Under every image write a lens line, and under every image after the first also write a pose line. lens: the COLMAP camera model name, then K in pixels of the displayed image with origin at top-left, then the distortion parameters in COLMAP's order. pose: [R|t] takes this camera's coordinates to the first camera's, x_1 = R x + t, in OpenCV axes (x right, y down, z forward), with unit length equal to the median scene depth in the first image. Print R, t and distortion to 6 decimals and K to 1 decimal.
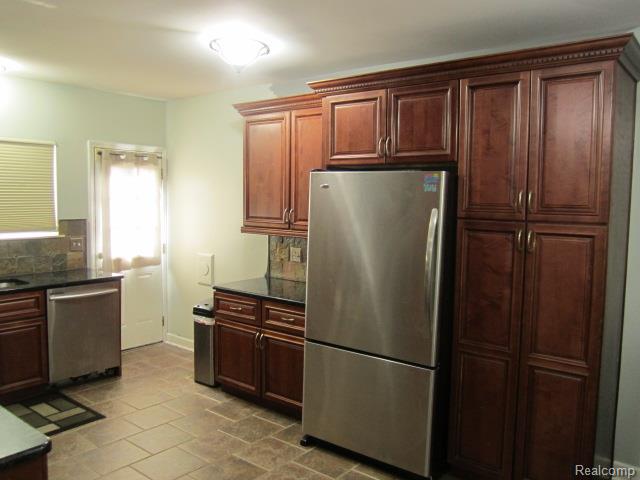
lens RADIAL K [[530.0, 0, 321.4], [0, 530.0, 237.0], [0, 0, 1]] dist [-0.037917, 0.003156]
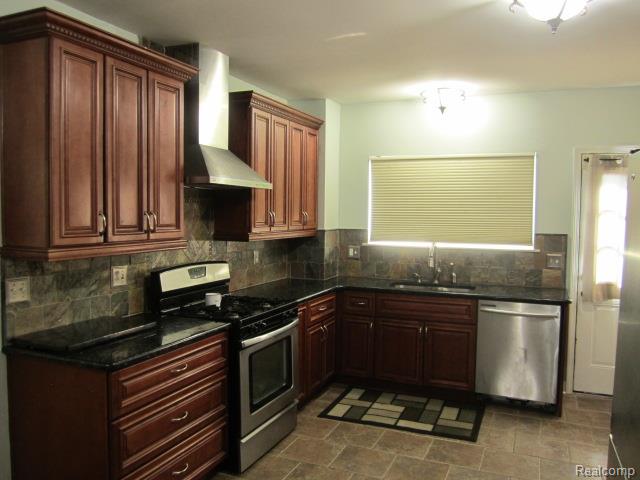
lens RADIAL K [[530.0, 0, 321.0], [0, 530.0, 242.9], [0, 0, 1]] dist [-0.037917, 0.003156]
pose [[0.276444, 0.048968, -0.959782, 0.313324], [-0.080214, 0.996392, 0.027732, -0.011257], [0.957677, 0.069322, 0.279374, 0.360241]]
